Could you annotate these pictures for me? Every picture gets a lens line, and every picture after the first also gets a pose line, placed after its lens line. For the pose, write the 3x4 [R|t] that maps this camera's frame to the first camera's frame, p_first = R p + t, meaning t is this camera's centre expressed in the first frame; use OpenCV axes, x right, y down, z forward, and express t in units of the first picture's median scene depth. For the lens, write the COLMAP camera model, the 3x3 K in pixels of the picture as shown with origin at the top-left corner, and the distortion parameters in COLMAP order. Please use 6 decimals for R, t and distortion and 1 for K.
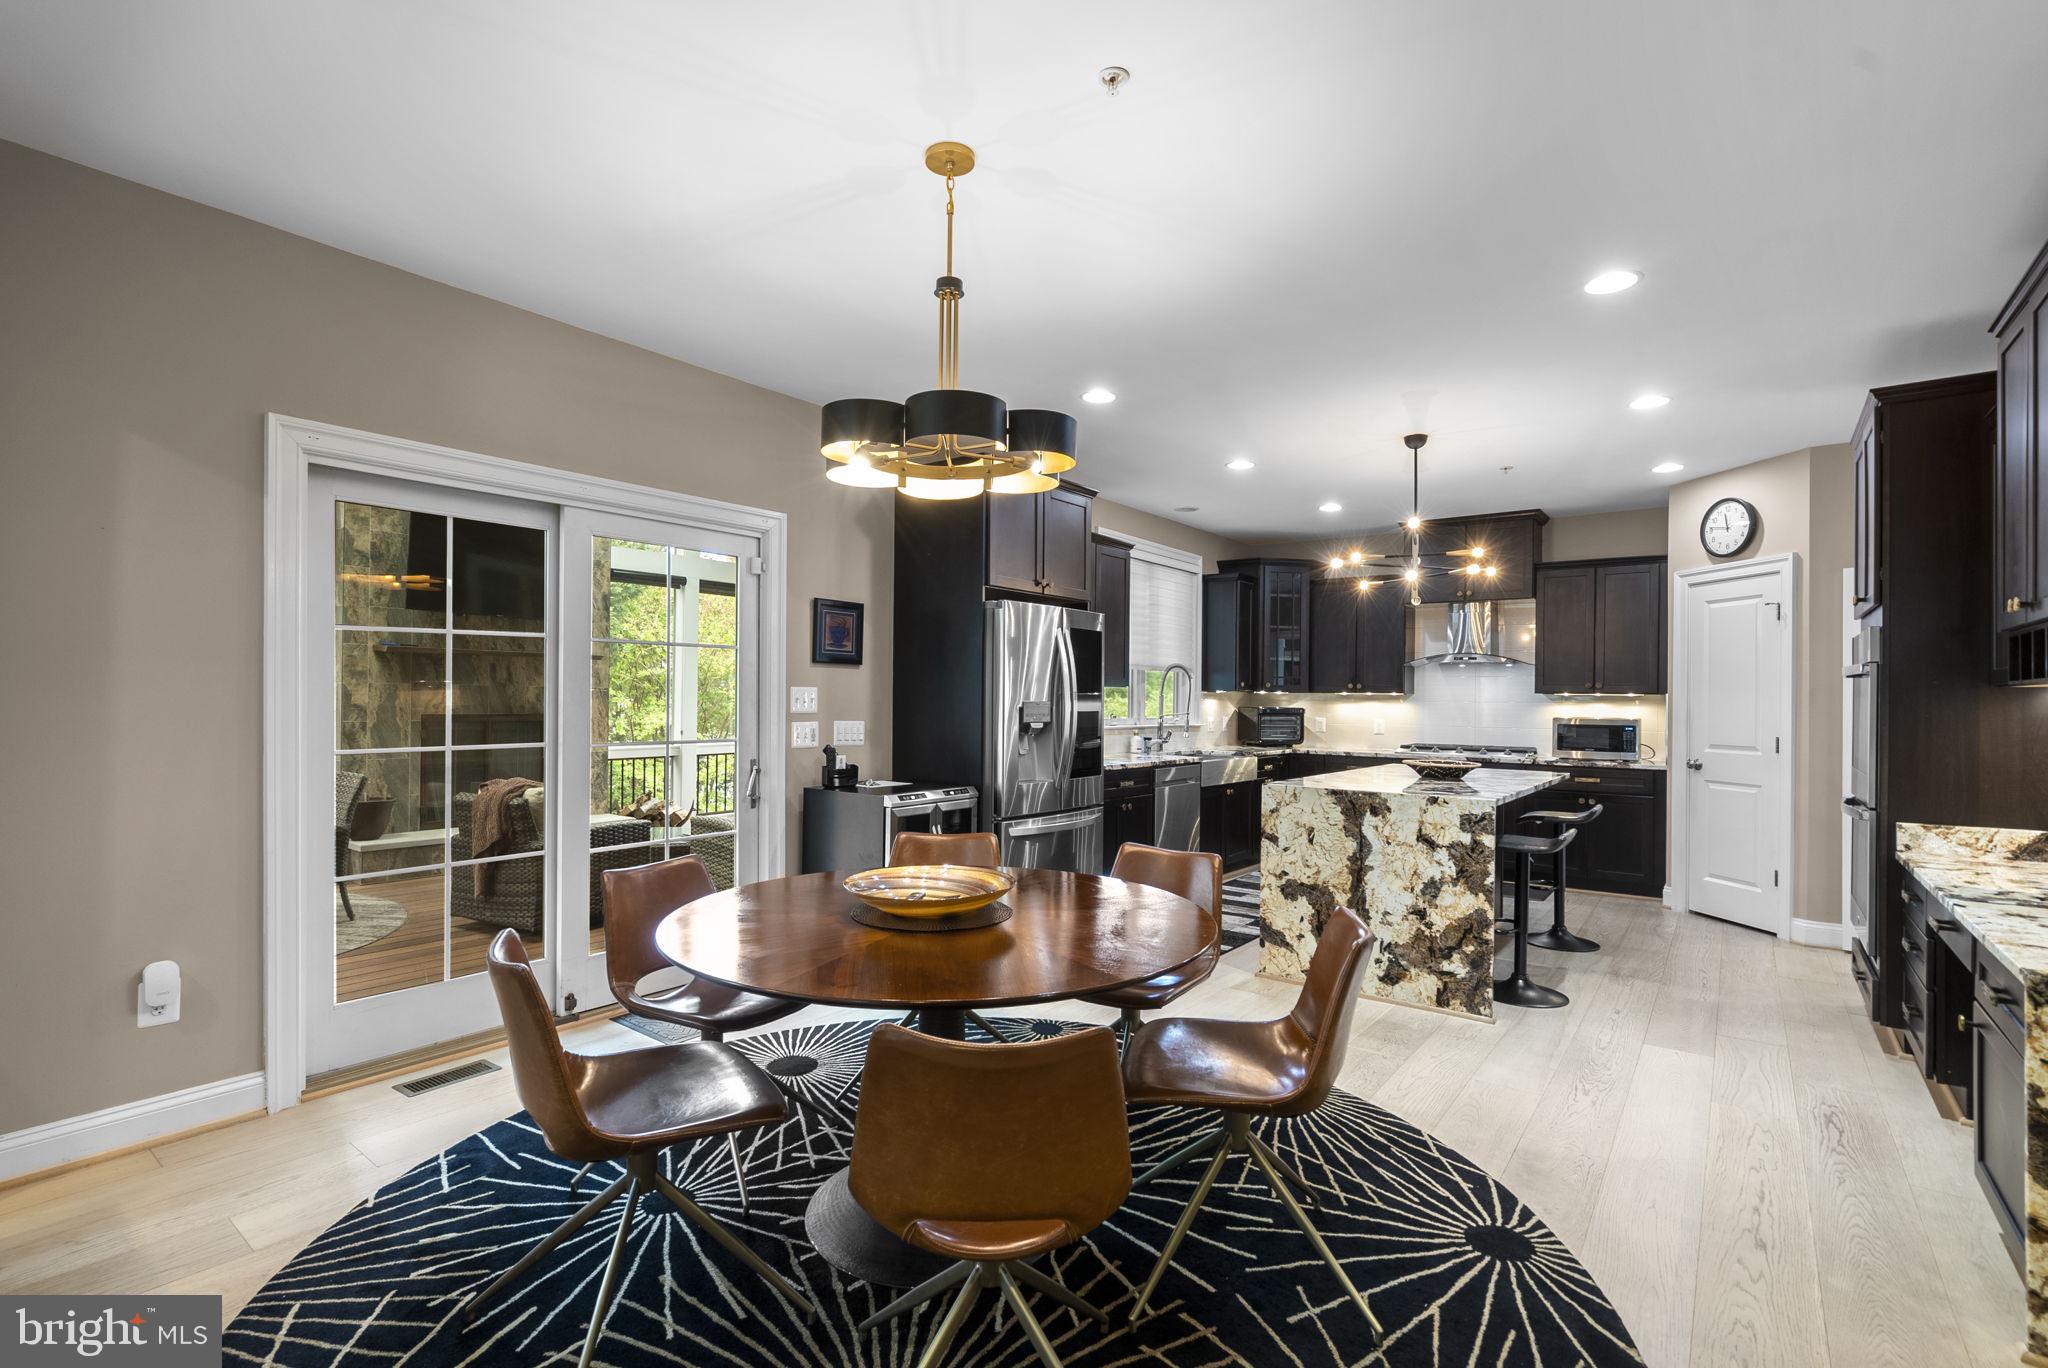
lens RADIAL K [[939.1, 0, 1010.3], [0, 939.1, 696.5], [0, 0, 1]] dist [-0.003955, 0.001936]
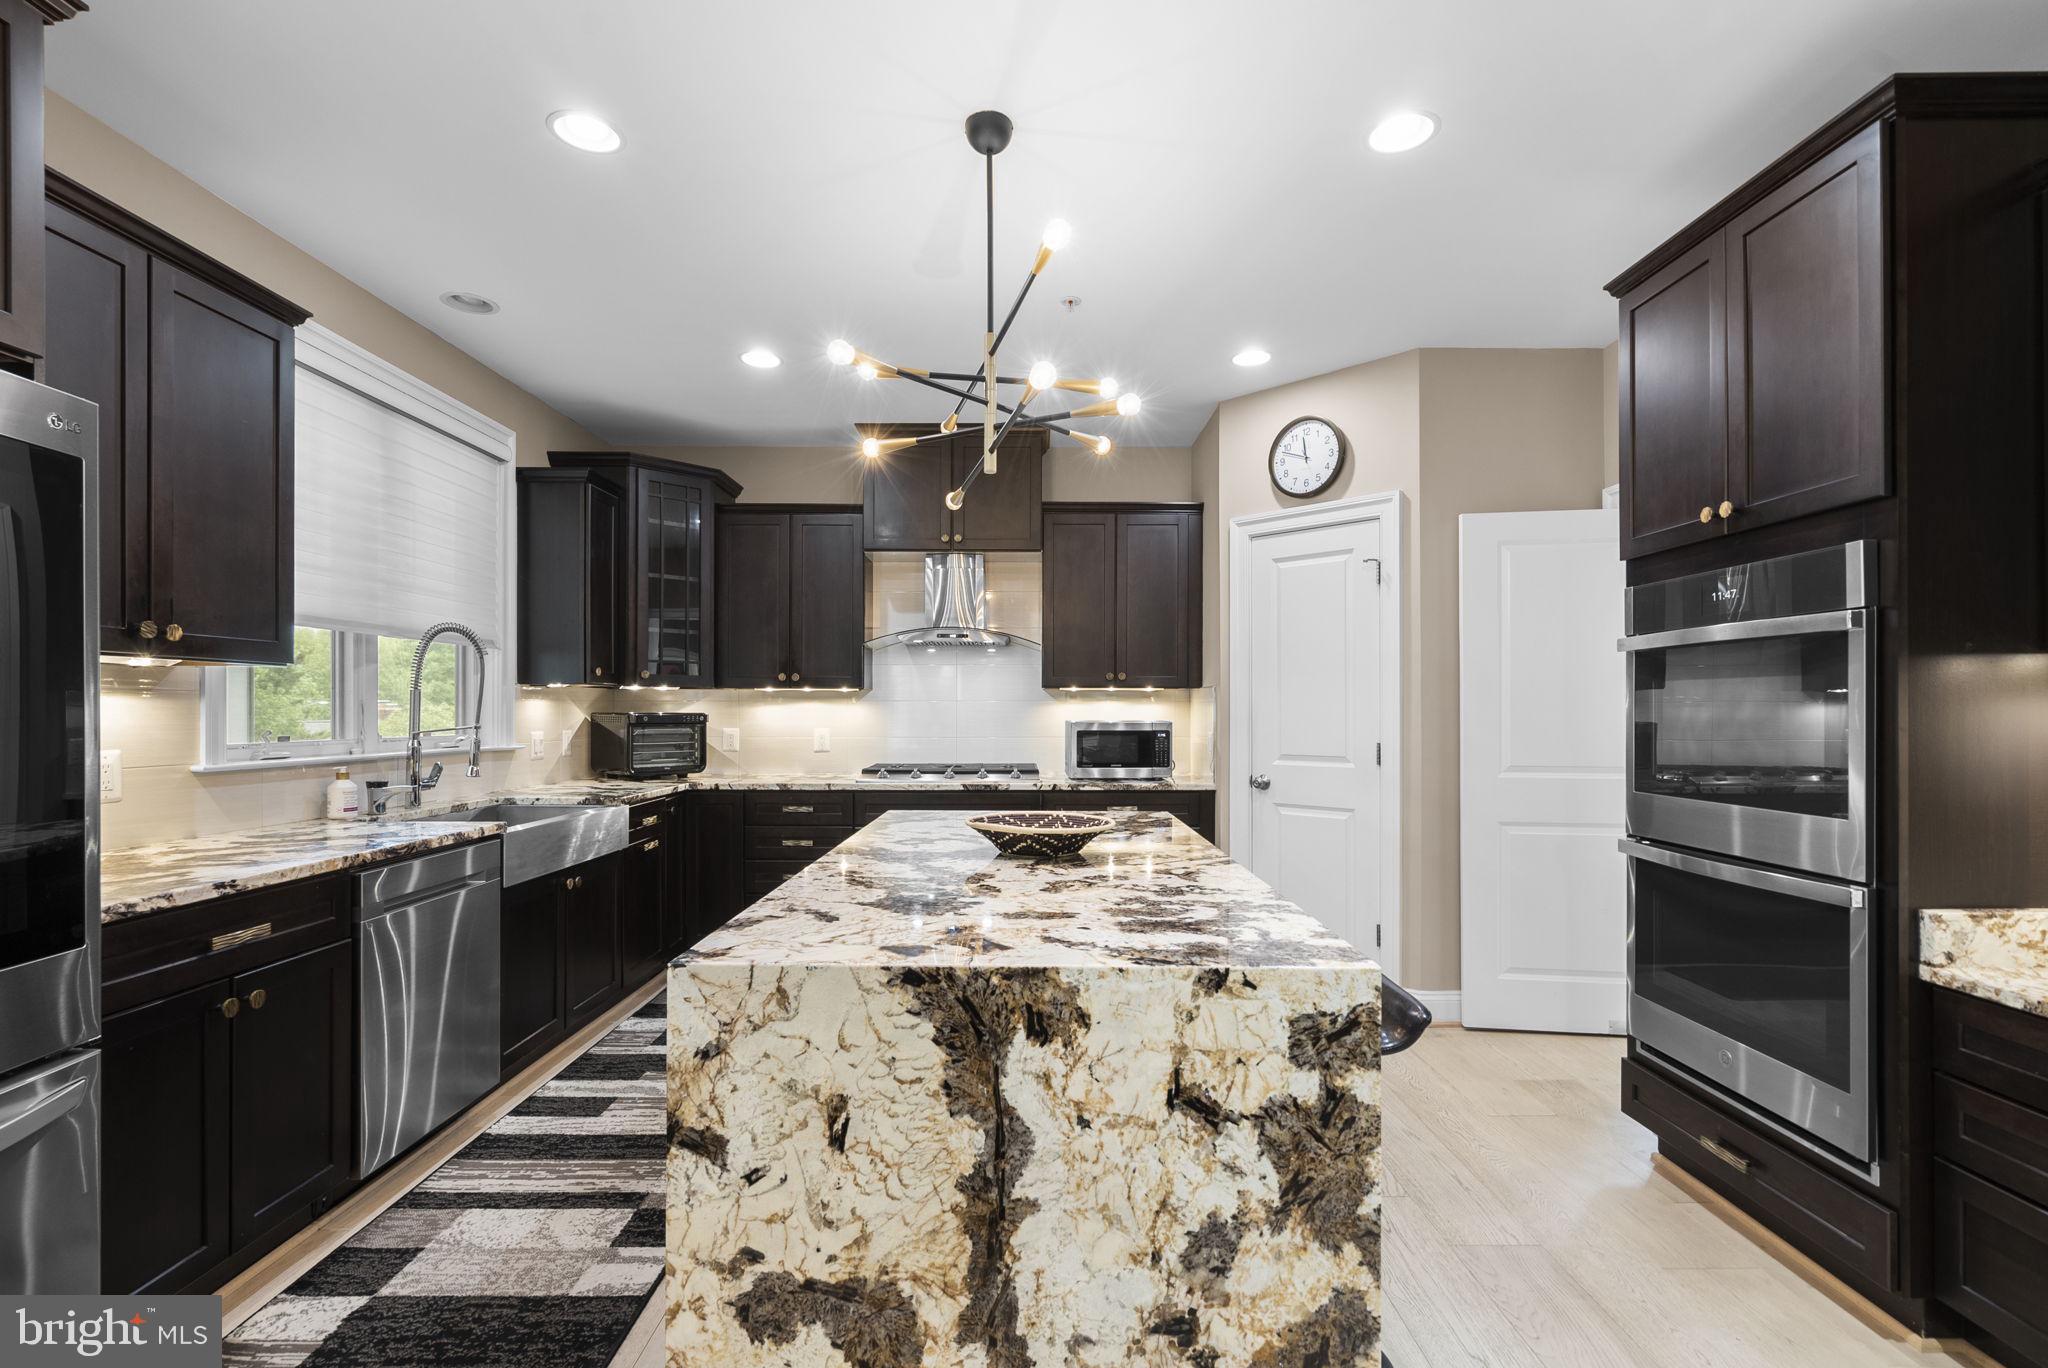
lens RADIAL K [[939.1, 0, 1031.7], [0, 939.1, 708.4], [0, 0, 1]] dist [-0.003955, 0.001936]
pose [[0.781634, -0.009833, 0.623660, 0.152666], [0.006411, 0.999950, 0.007732, 0.009160], [-0.623704, -0.002045, 0.781658, 0.611500]]
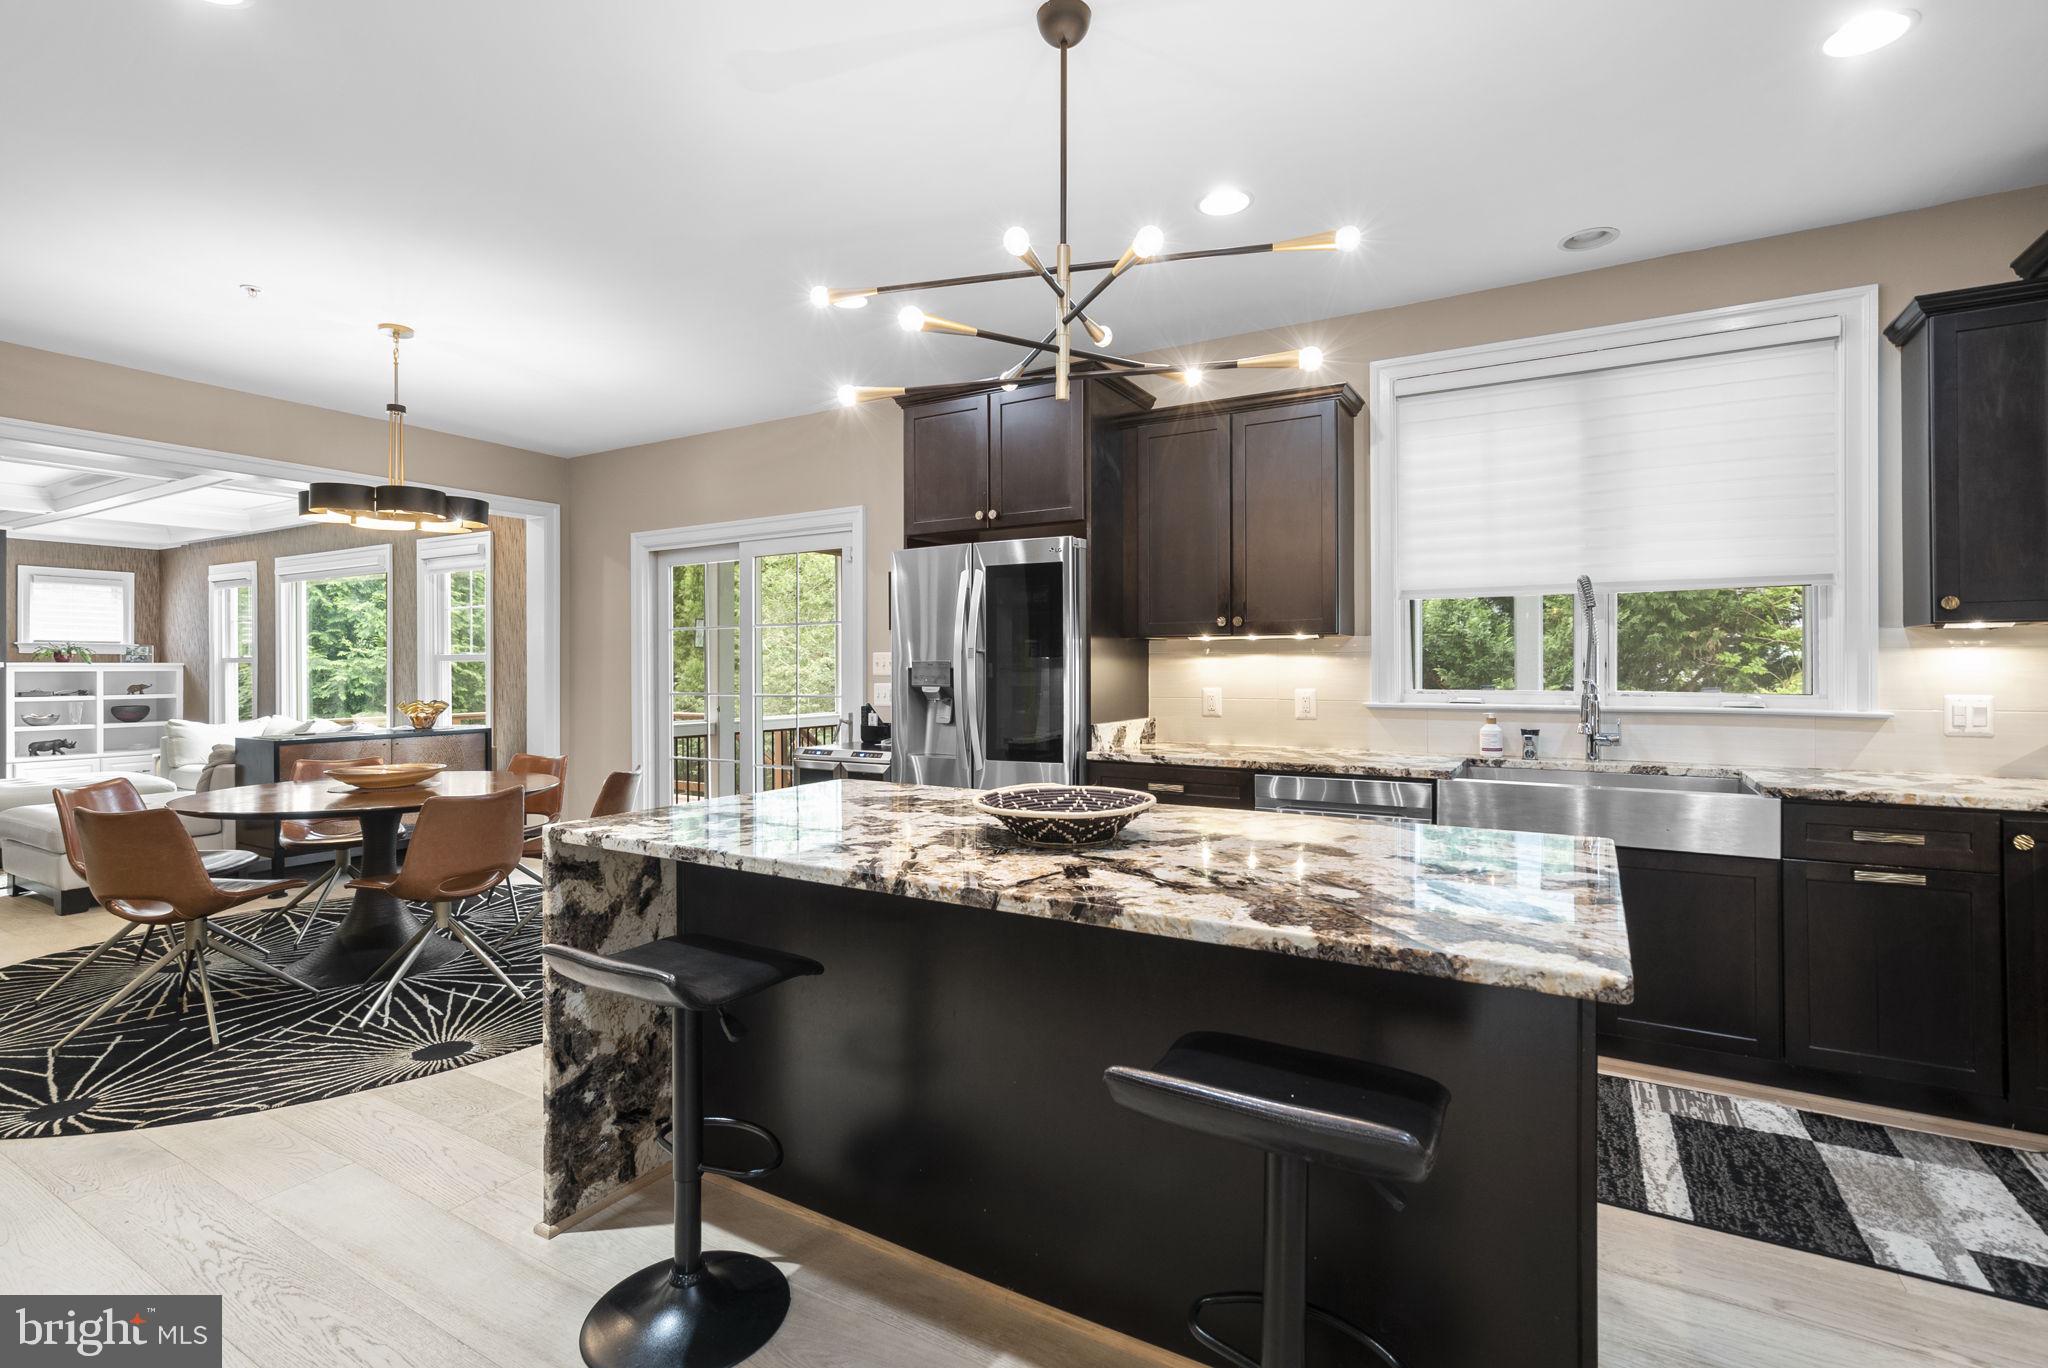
lens RADIAL K [[939.1, 0, 1016.6], [0, 939.1, 672.6], [0, 0, 1]] dist [-0.003955, 0.001936]
pose [[0.130026, -0.009908, -0.991461, 0.825498], [0.005959, 0.999940, -0.009211, 0.022229], [0.991493, -0.004711, 0.130077, 0.908664]]
